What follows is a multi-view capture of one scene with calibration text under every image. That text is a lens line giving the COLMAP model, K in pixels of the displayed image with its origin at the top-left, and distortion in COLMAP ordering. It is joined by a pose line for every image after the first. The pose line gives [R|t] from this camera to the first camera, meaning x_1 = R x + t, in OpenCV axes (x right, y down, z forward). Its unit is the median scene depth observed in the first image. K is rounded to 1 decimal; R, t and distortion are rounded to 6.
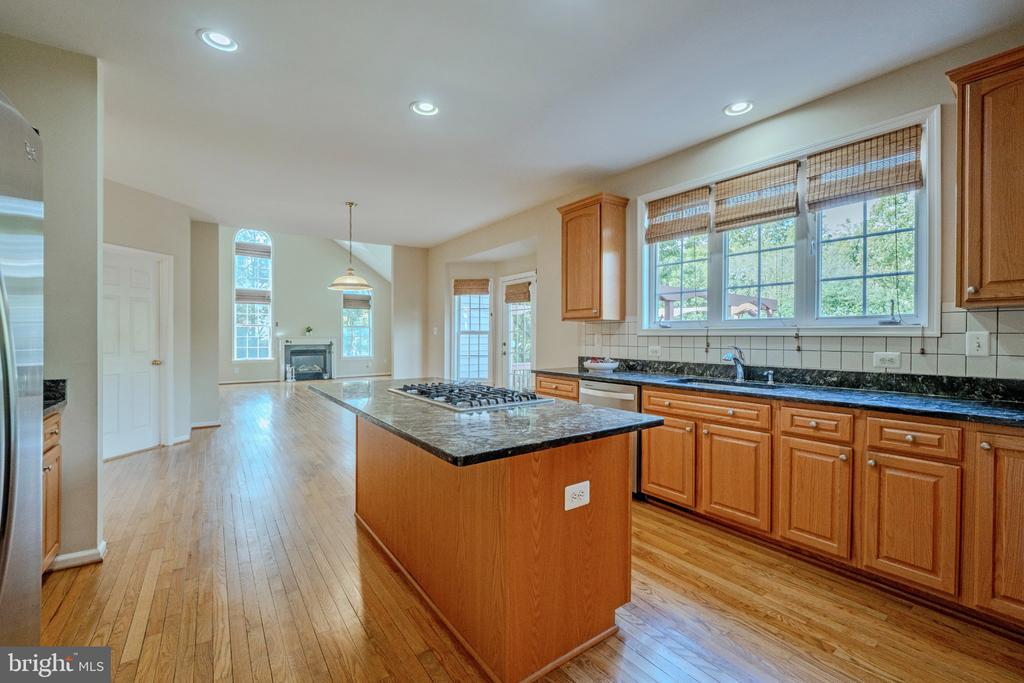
lens RADIAL K [[416.4, 0, 510.5], [0, 416.4, 335.2], [0, 0, 1]] dist [-0.000188, 0.000025]
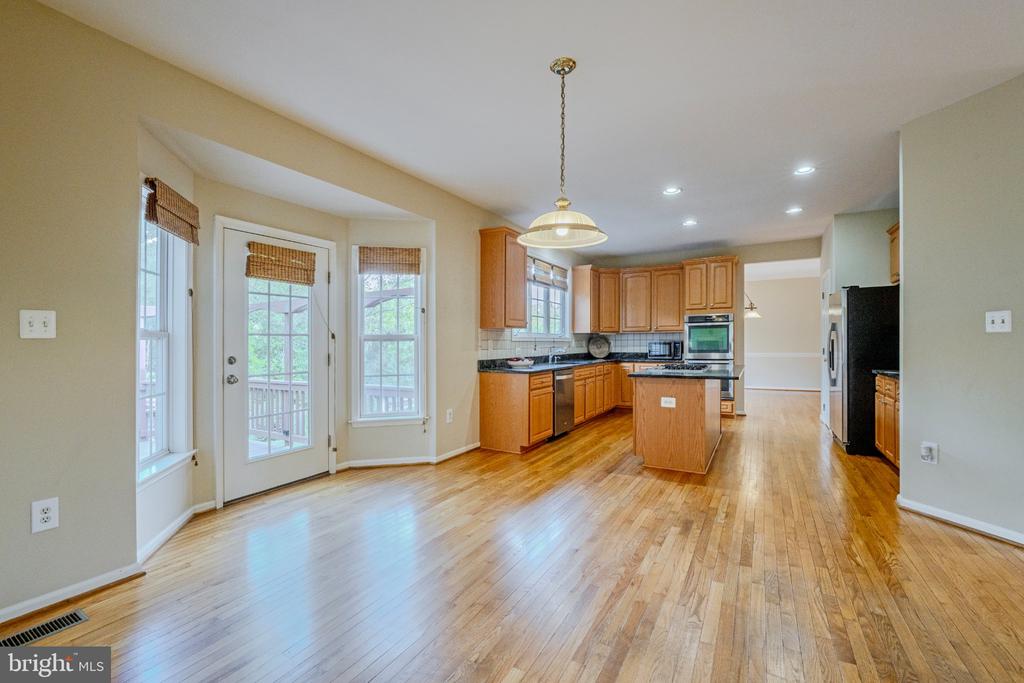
lens RADIAL K [[436.3, 0, 510.6], [0, 436.3, 344.7], [0, 0, 1]] dist [-0.000991, -0.000159]
pose [[-0.404108, 0.006386, 0.914689, -0.915863], [0.012136, 0.999925, -0.001619, 0.013704], [-0.914631, 0.010446, -0.404155, 1.411768]]
